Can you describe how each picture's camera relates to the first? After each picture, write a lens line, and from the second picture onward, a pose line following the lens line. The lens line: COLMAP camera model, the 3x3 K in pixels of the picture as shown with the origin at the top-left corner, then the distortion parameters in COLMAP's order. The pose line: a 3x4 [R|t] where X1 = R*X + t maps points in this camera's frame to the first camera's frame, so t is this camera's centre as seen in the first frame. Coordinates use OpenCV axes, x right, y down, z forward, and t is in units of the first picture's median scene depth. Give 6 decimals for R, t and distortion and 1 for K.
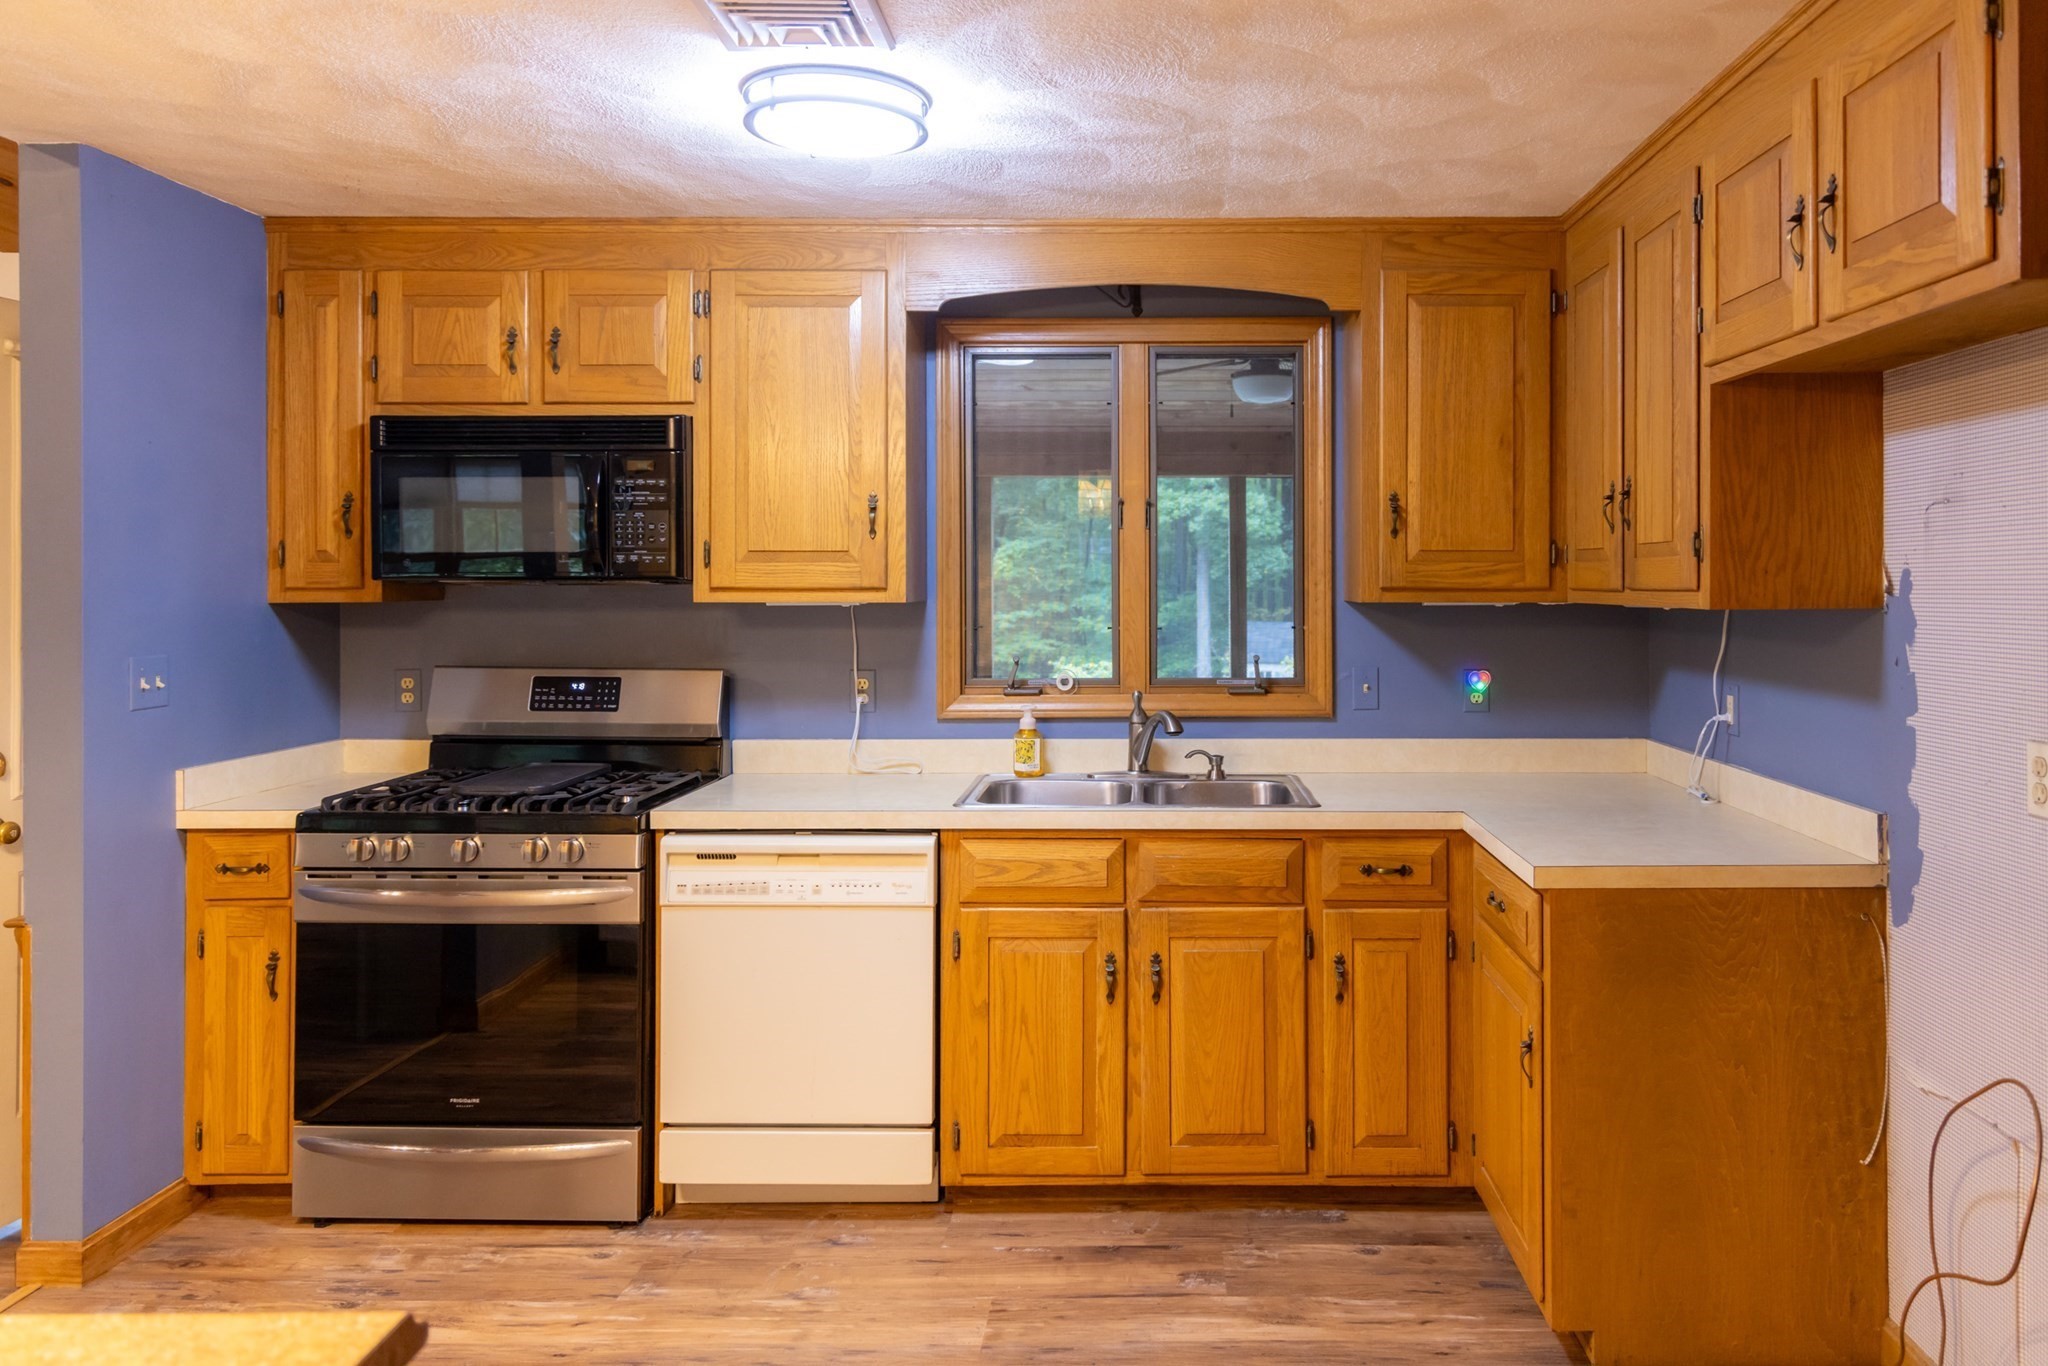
lens RADIAL K [[1385.9, 0, 1039.7], [0, 1385.9, 583.3], [0, 0, 1]] dist [0.006542, 0.000602]
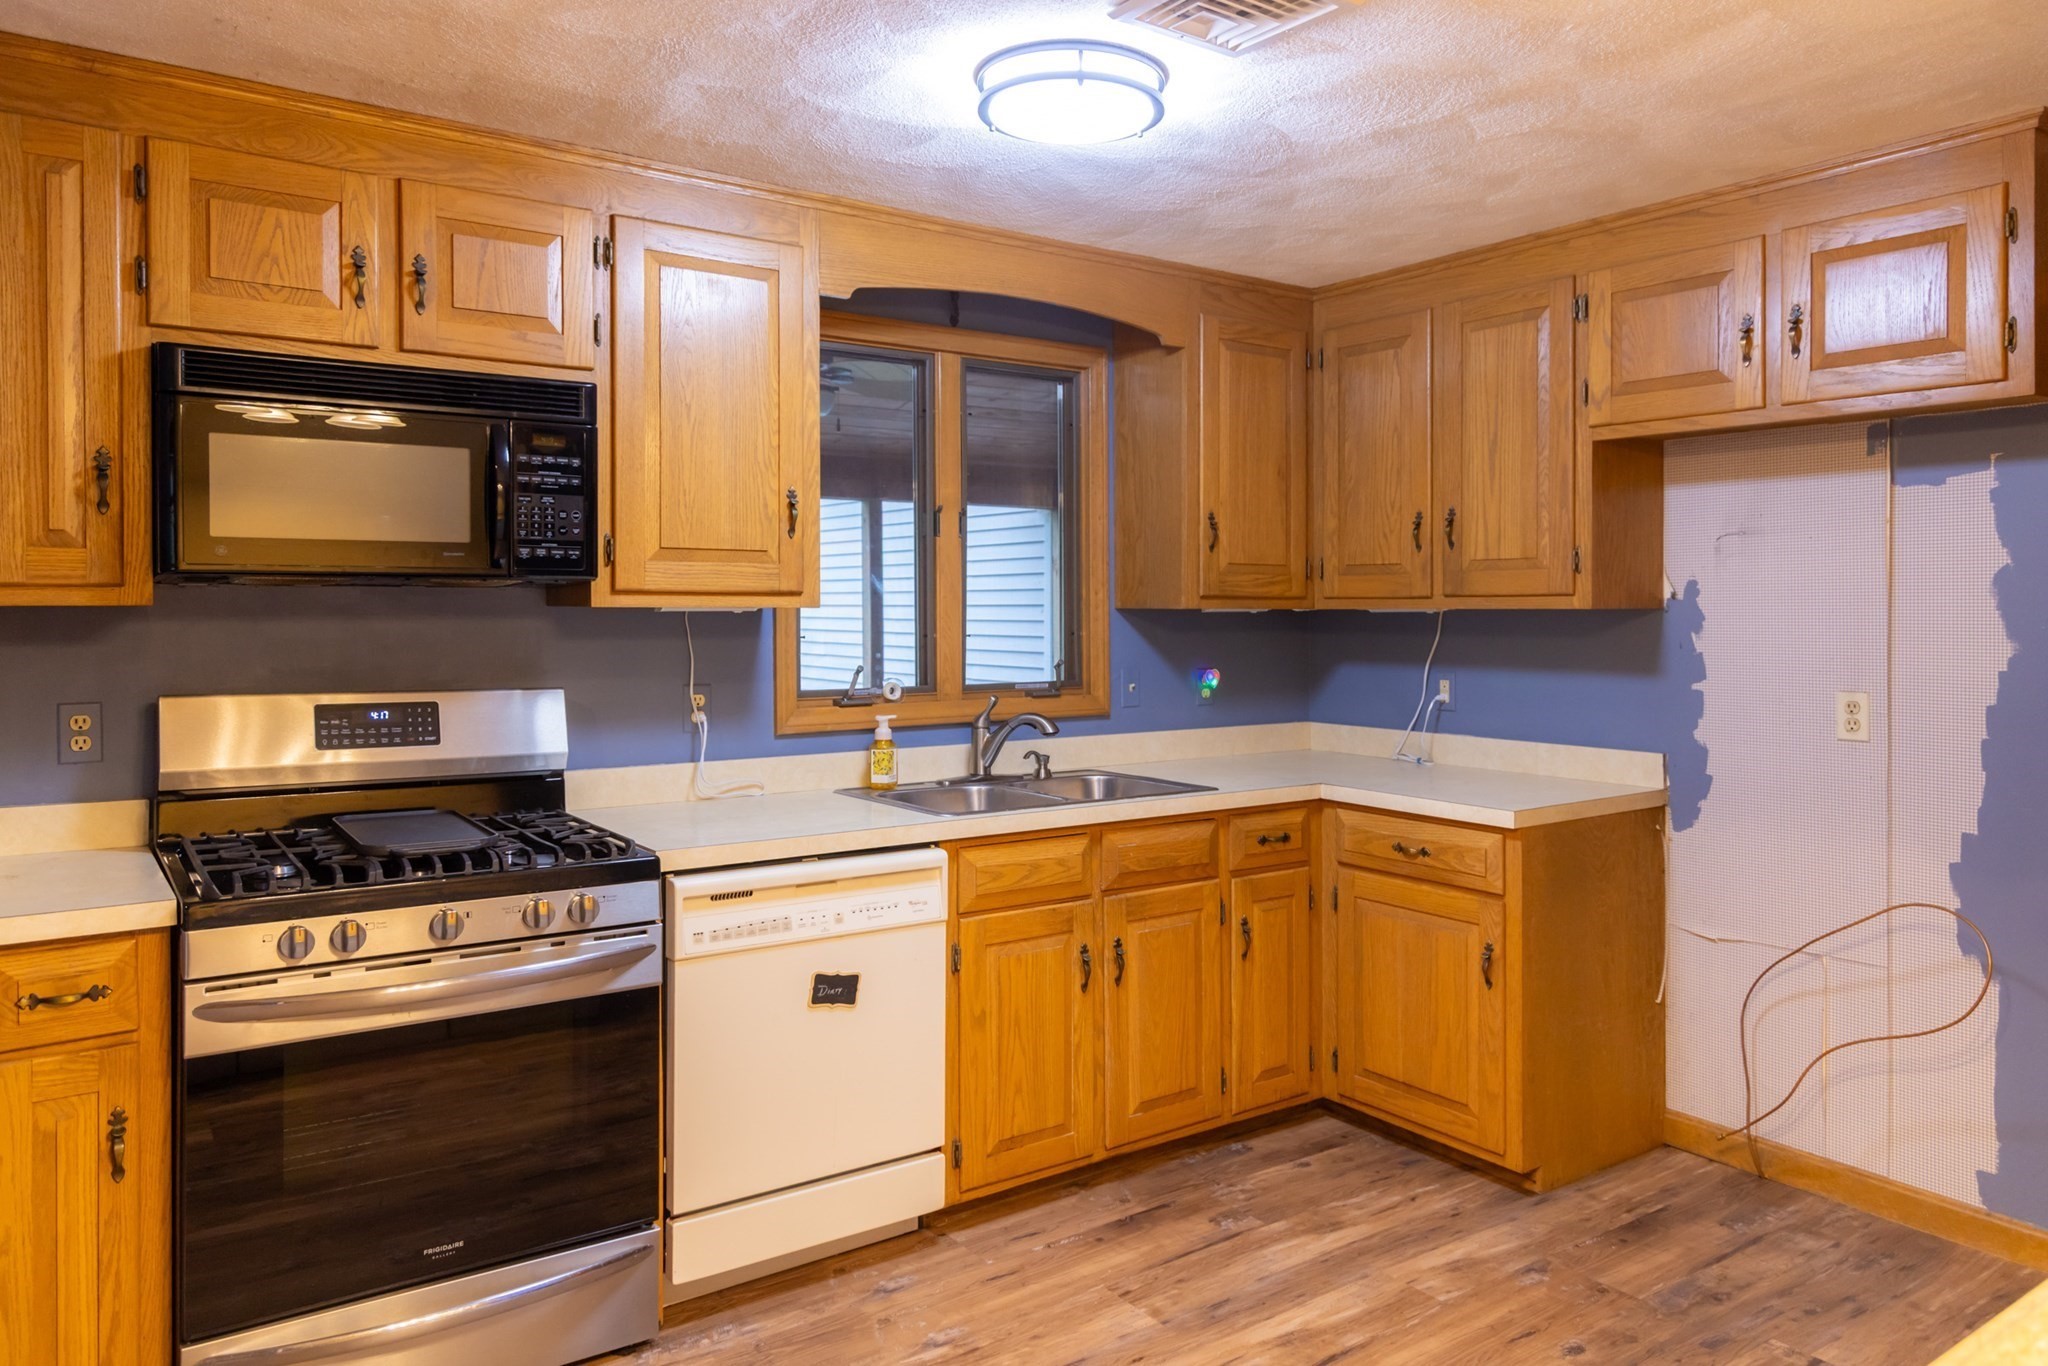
lens RADIAL K [[1385.9, 0, 1031.6], [0, 1385.9, 617.8], [0, 0, 1]] dist [0.006542, 0.000602]
pose [[0.814294, -0.001911, 0.580449, -0.577029], [-0.002398, 0.999975, 0.006656, 0.015545], [-0.580447, -0.006812, 0.814270, 0.176987]]
